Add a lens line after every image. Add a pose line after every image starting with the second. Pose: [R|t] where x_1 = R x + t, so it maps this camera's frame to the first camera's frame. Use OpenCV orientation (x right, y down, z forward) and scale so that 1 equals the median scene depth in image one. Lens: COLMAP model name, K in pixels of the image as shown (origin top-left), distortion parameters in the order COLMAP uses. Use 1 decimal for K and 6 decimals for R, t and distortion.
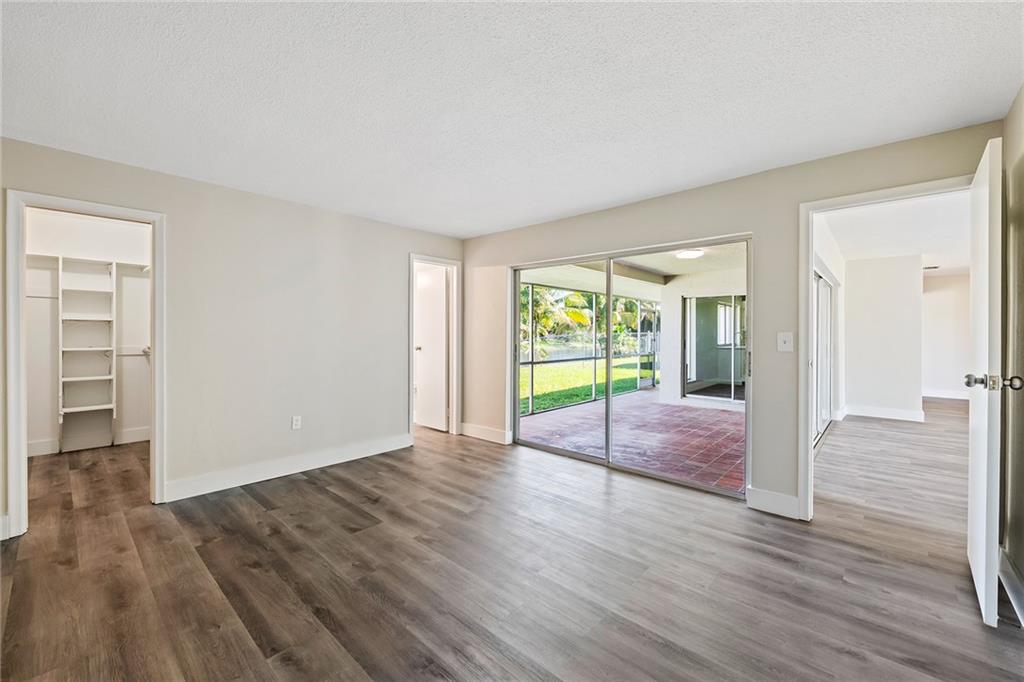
lens RADIAL K [[410.6, 0, 517.2], [0, 410.6, 336.0], [0, 0, 1]] dist [0.002902, 0.000017]
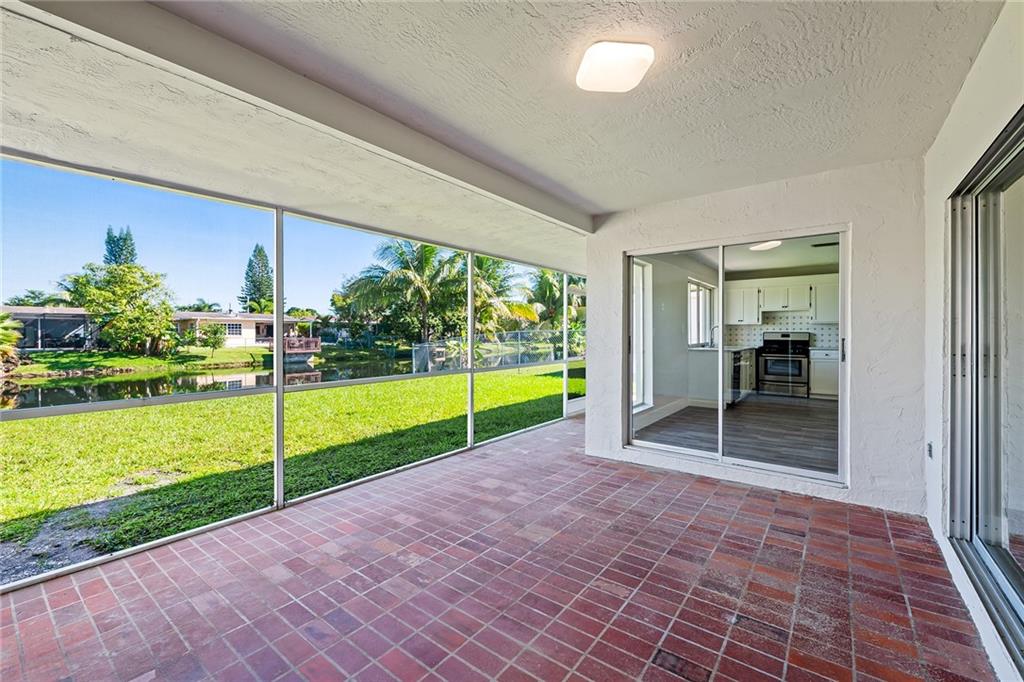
lens RADIAL K [[425.1, 0, 513.6], [0, 425.1, 334.7], [0, 0, 1]] dist [-0.001396, -0.000541]
pose [[0.997285, -0.000310, 0.073637, 0.215866], [0.000319, 1.000000, -0.000117, 0.007149], [-0.073637, 0.000141, 0.997285, 0.460836]]
